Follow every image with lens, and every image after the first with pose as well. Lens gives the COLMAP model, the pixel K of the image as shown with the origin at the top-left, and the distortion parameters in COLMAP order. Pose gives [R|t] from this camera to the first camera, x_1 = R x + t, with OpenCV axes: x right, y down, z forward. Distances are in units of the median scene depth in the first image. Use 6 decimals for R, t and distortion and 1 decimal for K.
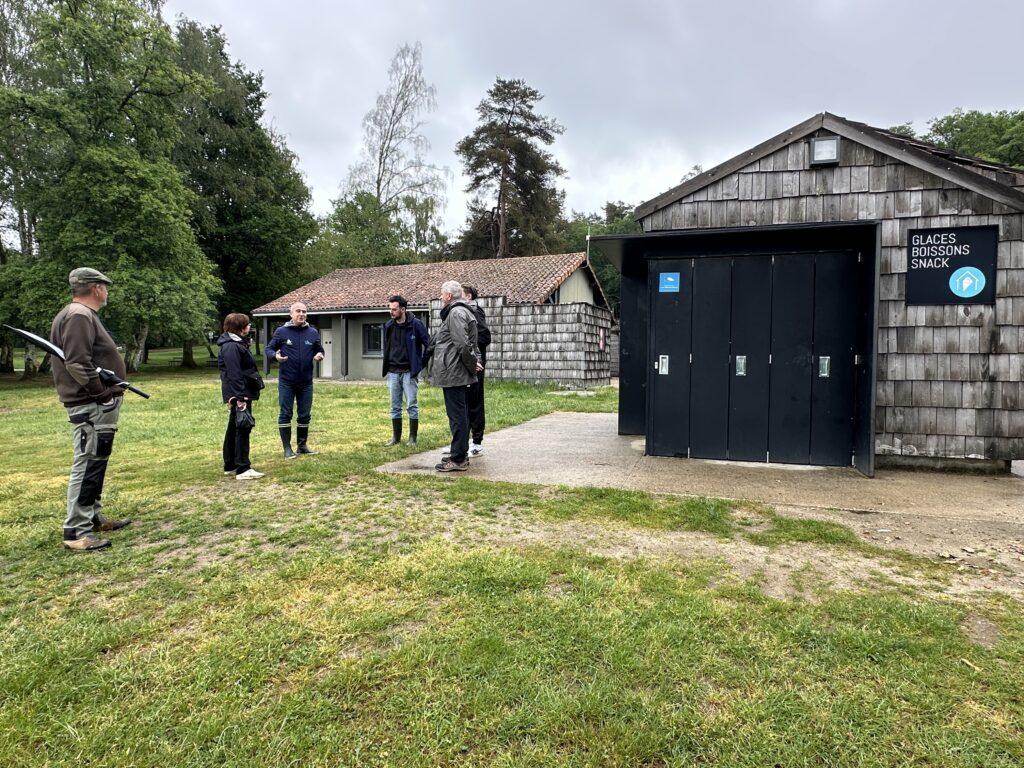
lens RADIAL K [[596.0, 0, 512.0], [0, 596.0, 383.8], [0, 0, 1]] dist [0.000173, 0.000340]
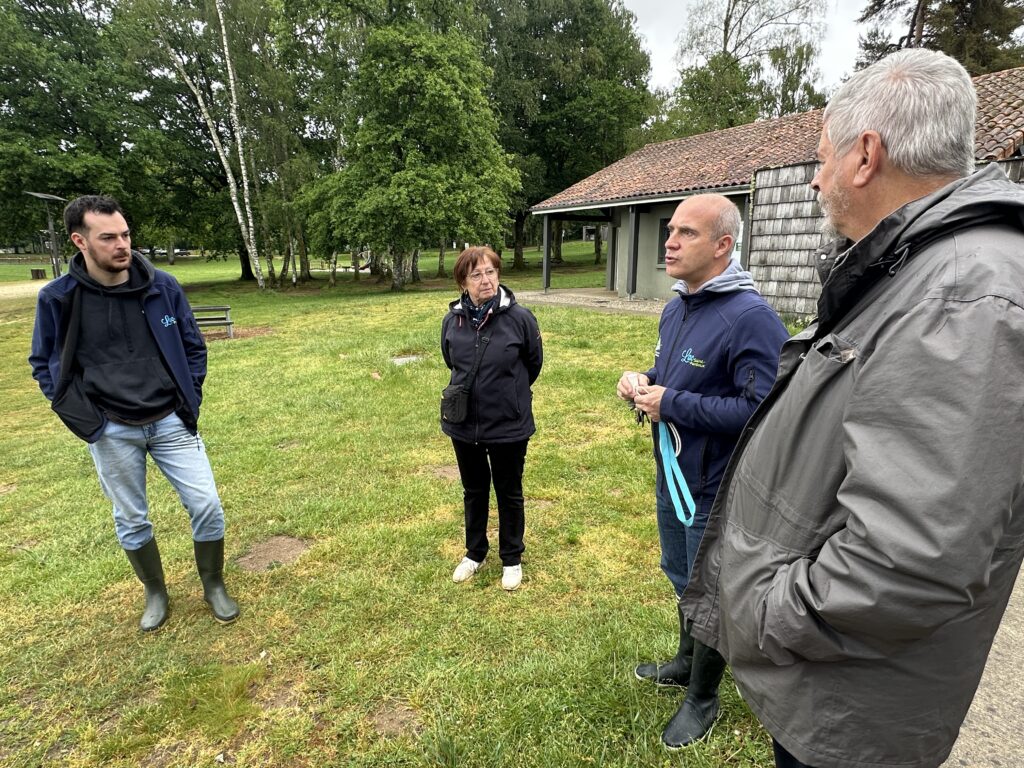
lens RADIAL K [[568.6, 0, 514.1], [0, 568.6, 387.8], [0, 0, 1]] dist [0.000441, -0.001362]
pose [[0.835270, 0.116634, -0.537327, -0.006319], [-0.011031, 0.980601, 0.195704, -0.019401], [0.549729, -0.157539, 0.820354, 0.183532]]
